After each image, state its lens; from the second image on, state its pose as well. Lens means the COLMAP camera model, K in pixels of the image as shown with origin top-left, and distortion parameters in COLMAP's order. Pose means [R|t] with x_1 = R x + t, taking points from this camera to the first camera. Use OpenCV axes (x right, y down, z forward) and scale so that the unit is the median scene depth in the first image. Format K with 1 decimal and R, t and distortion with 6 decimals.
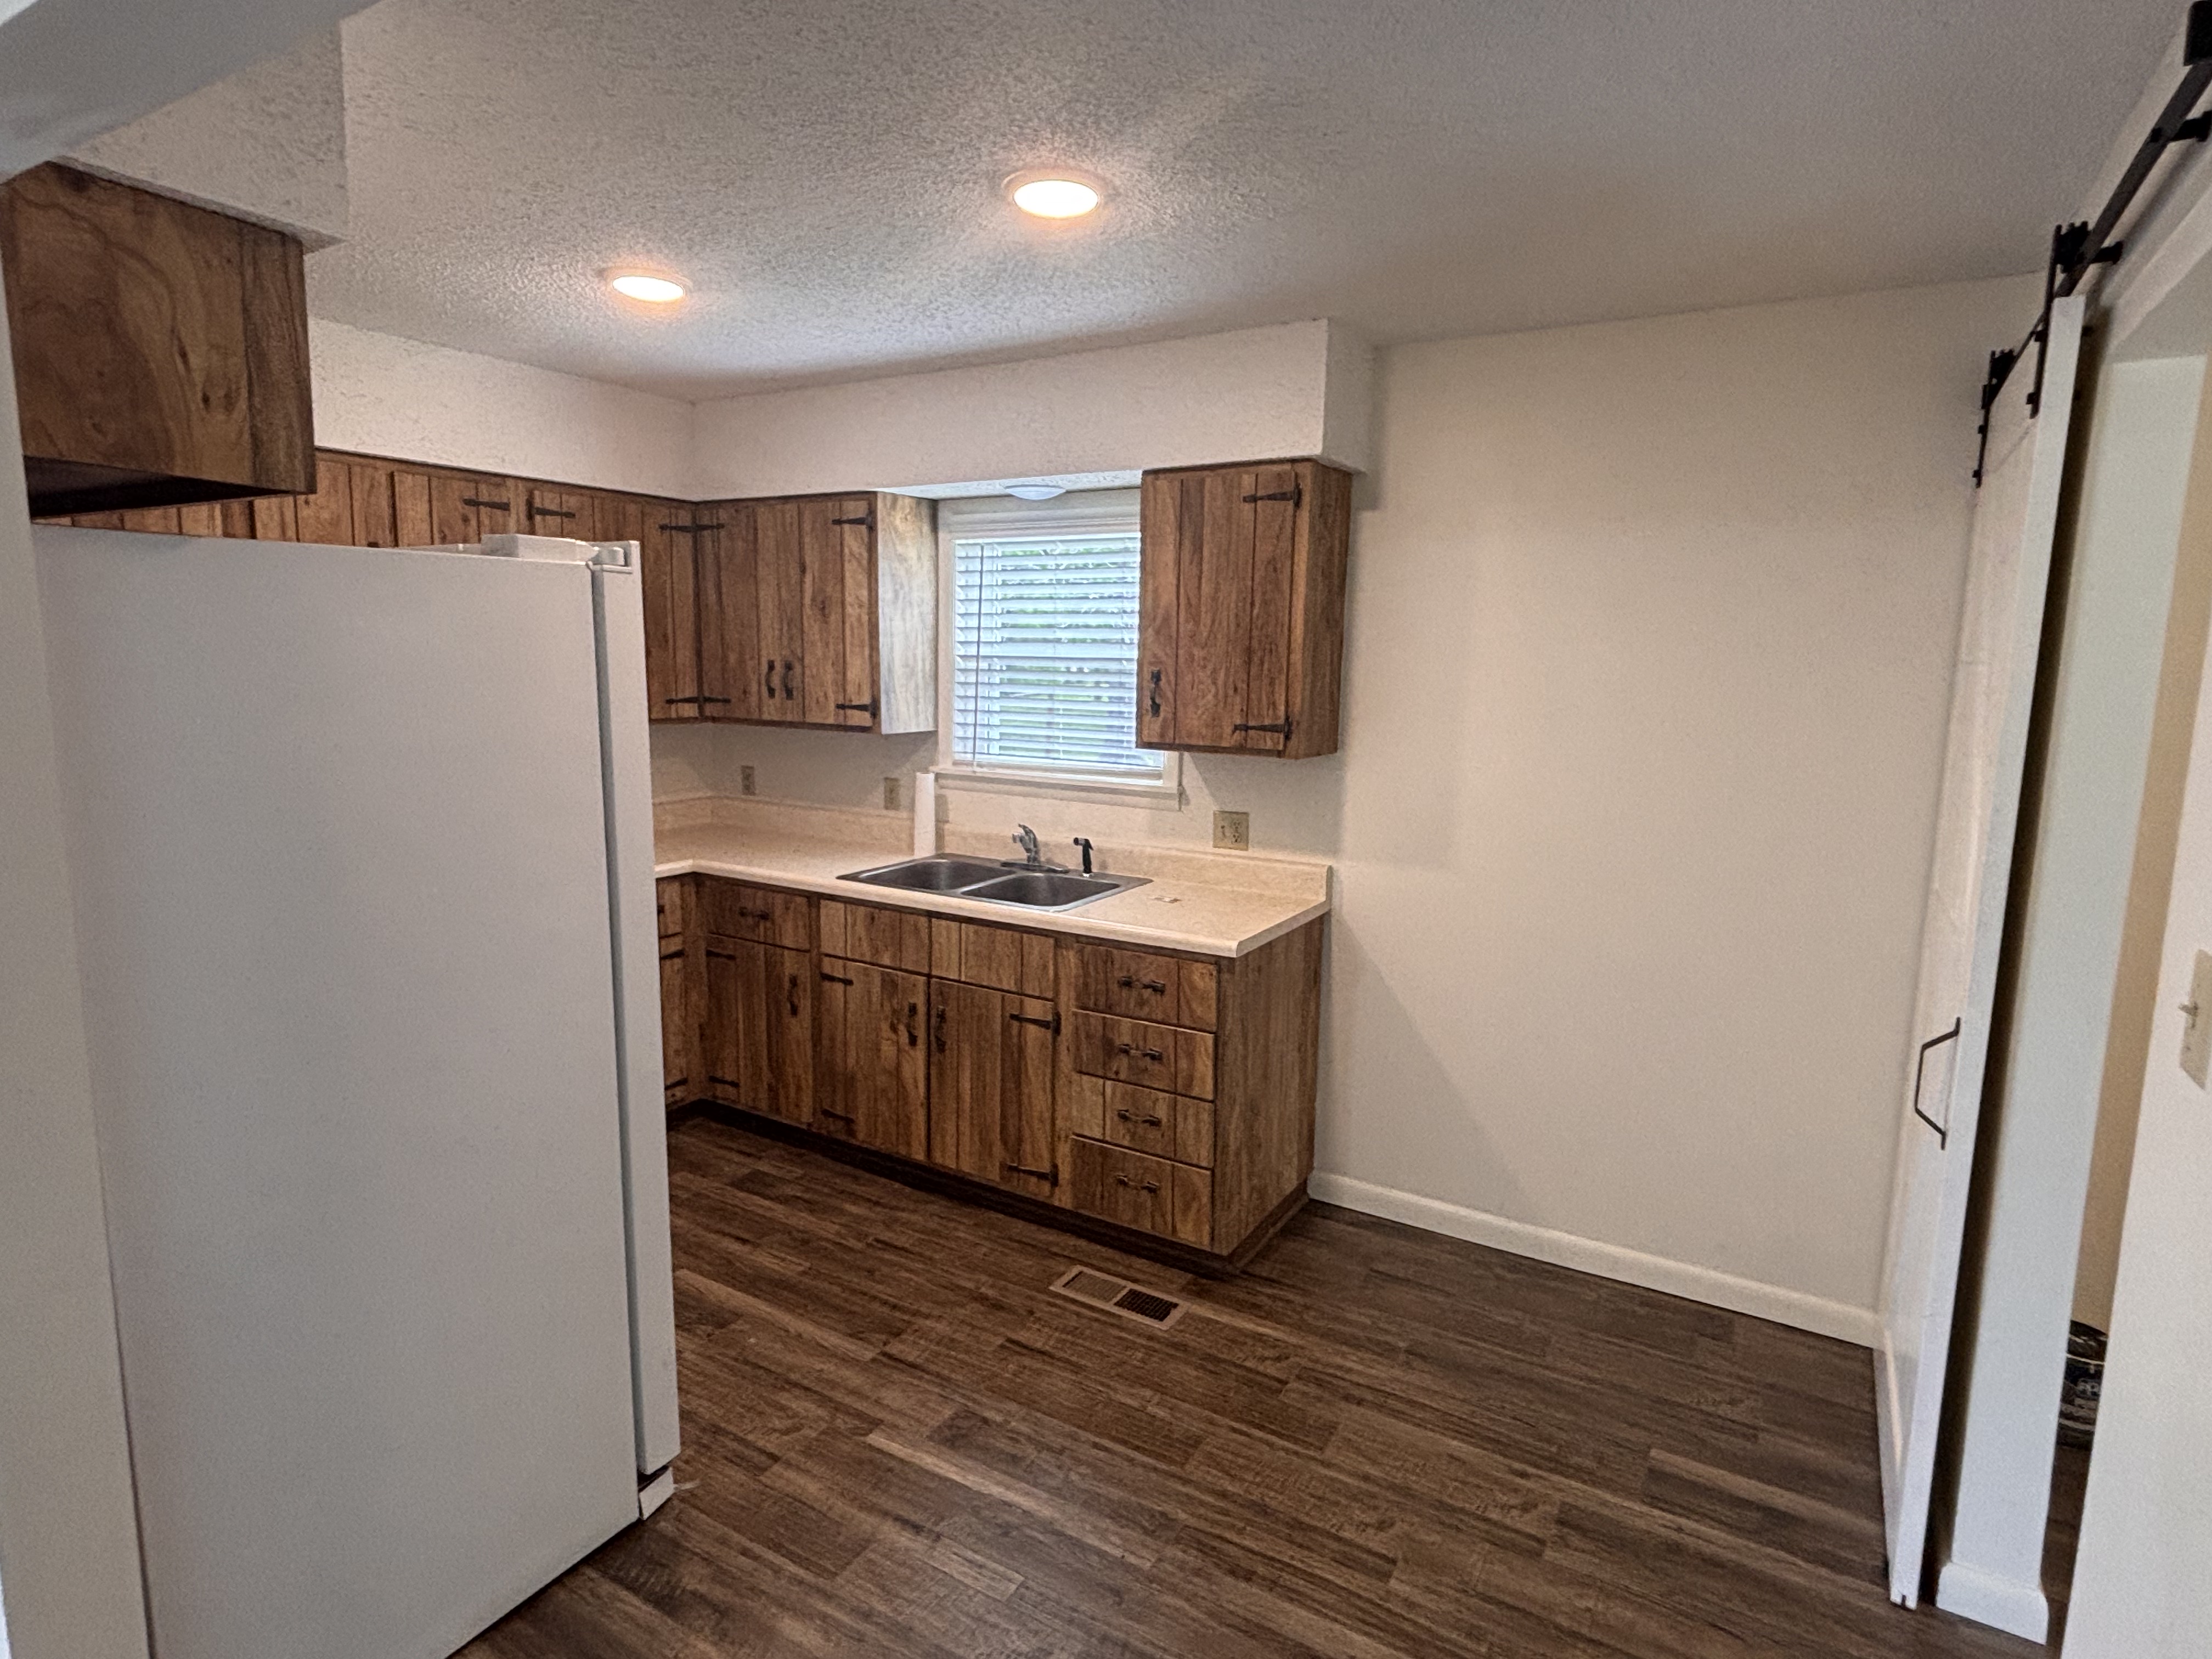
lens RADIAL K [[1185.8, 0, 1106.0], [0, 1185.8, 821.8], [0, 0, 1]] dist [-0.000295, -0.001099]
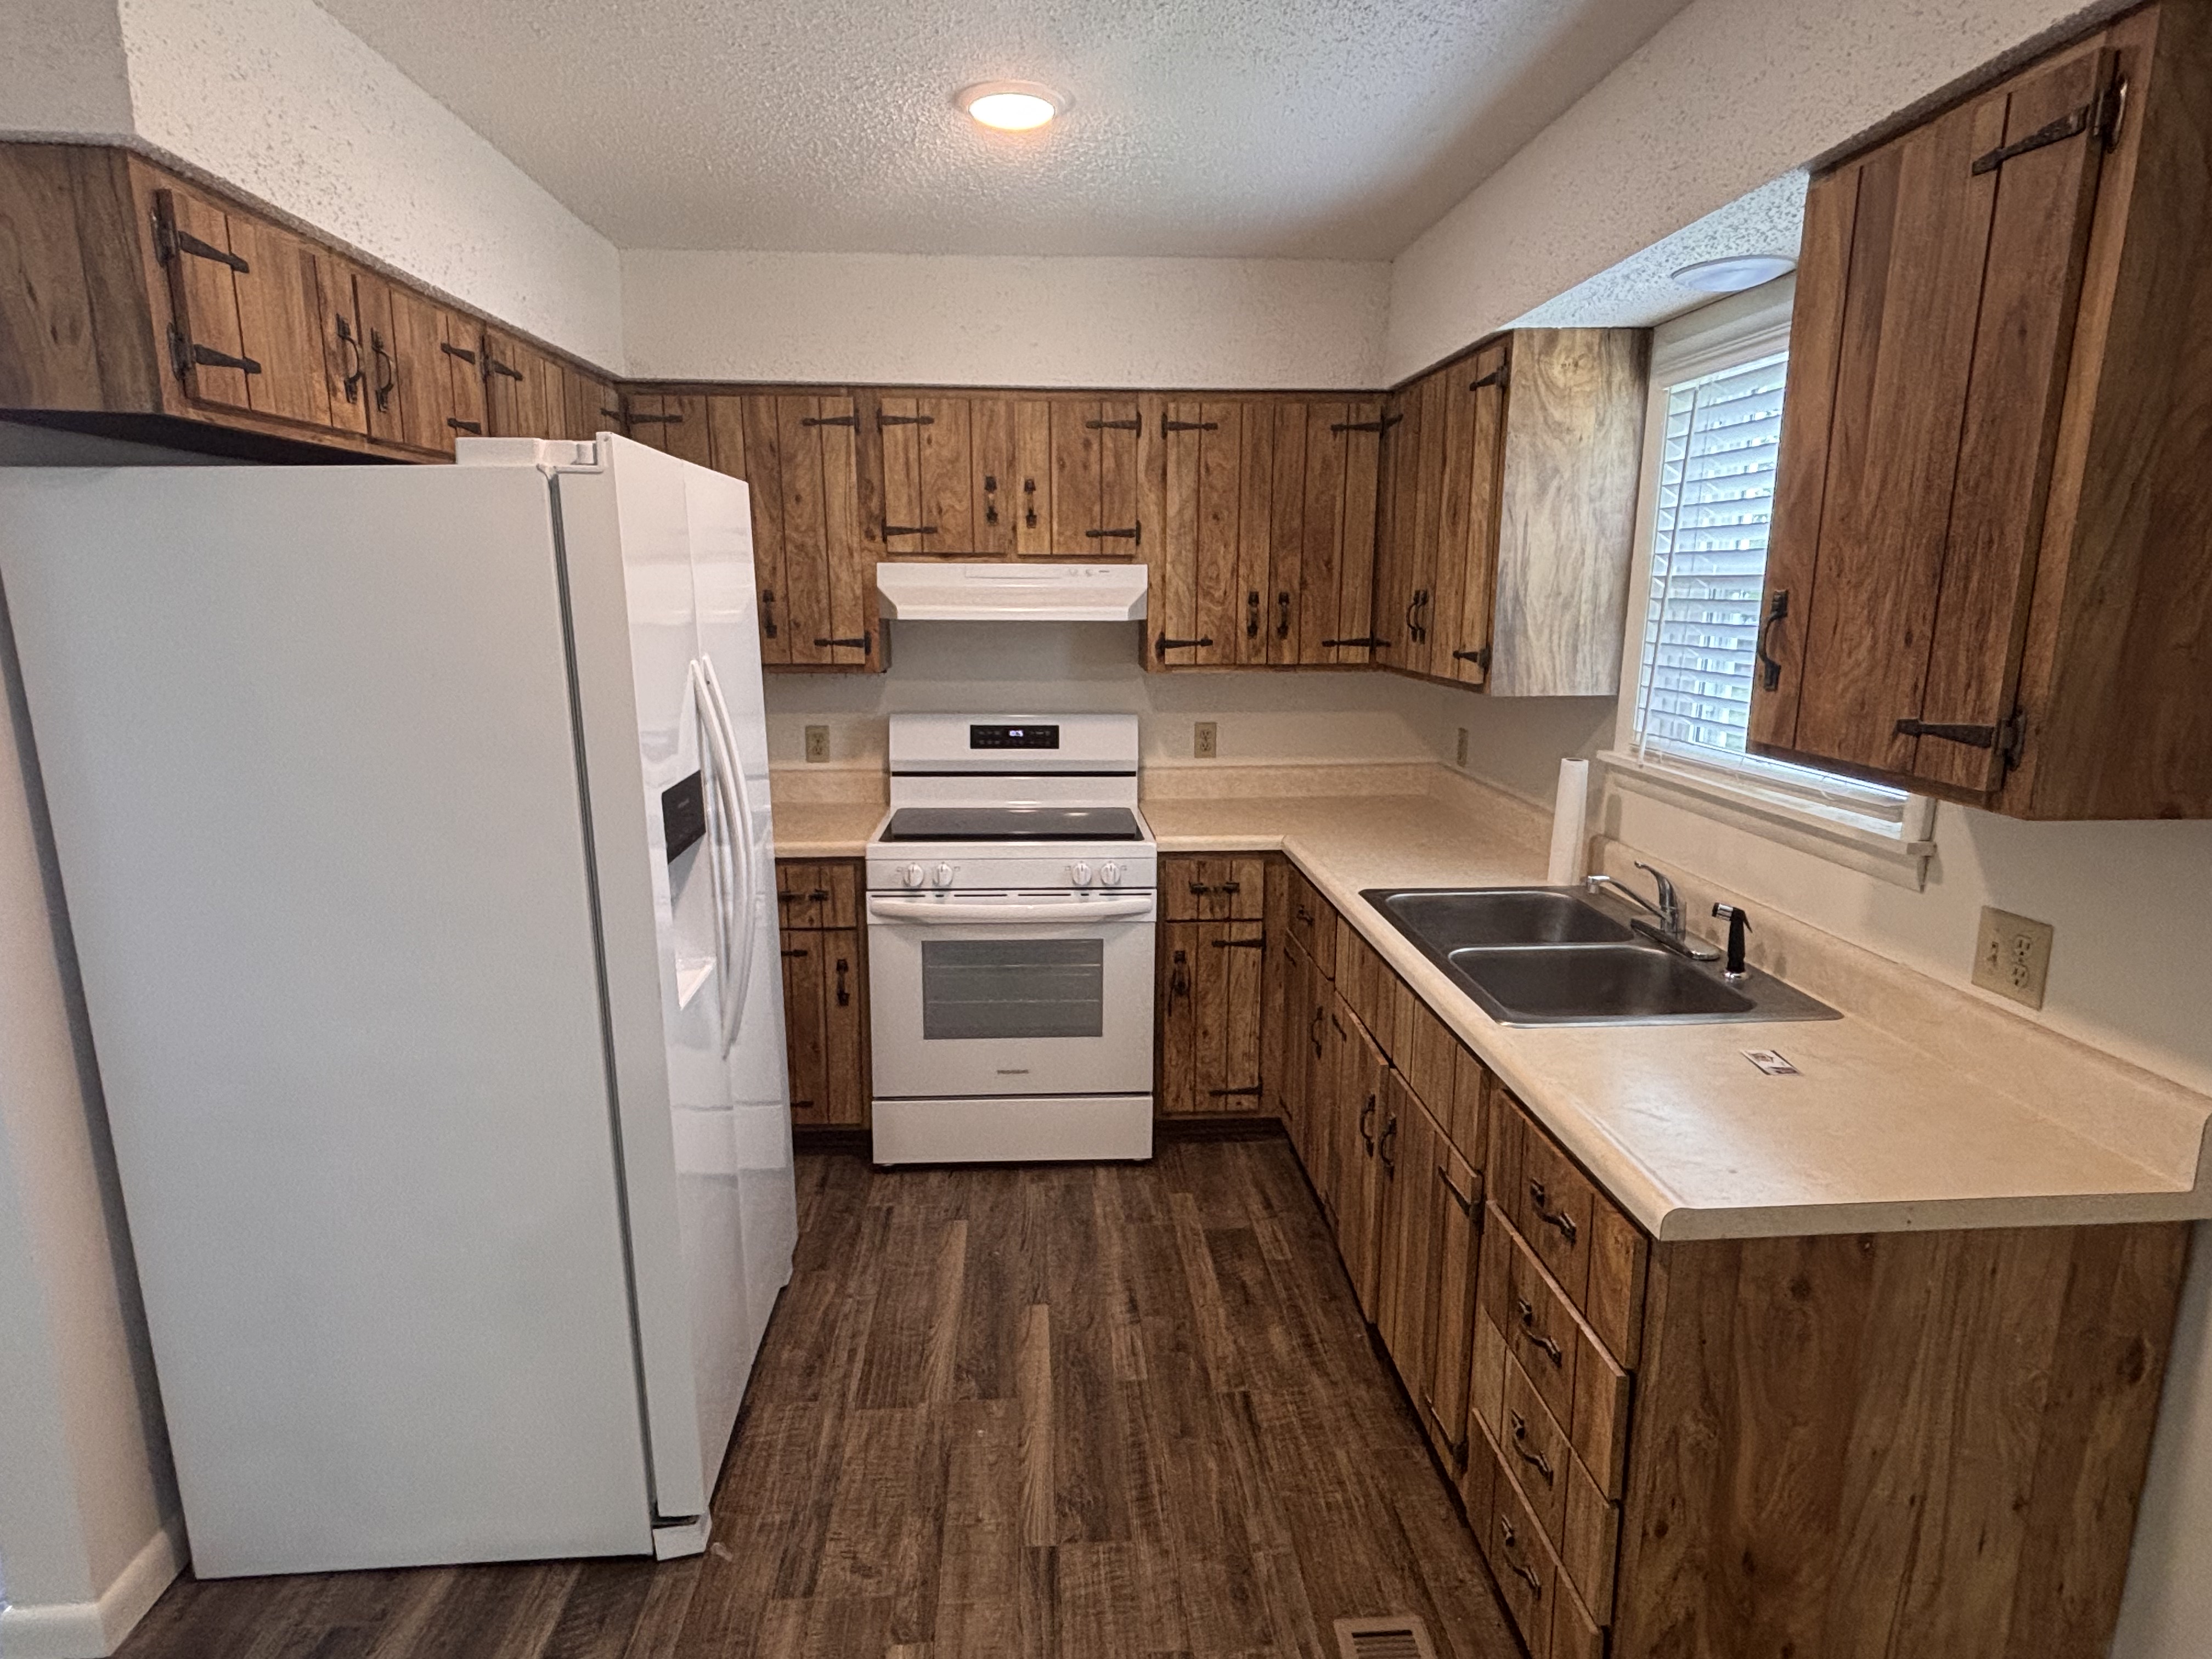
lens RADIAL K [[1185.8, 0, 1097.2], [0, 1185.8, 831.0], [0, 0, 1]] dist [-0.000295, -0.001099]
pose [[0.562339, 0.149749, -0.813234, 0.283620], [-0.106311, 0.988397, 0.108490, -0.054279], [0.820044, 0.025448, 0.571734, 0.484518]]
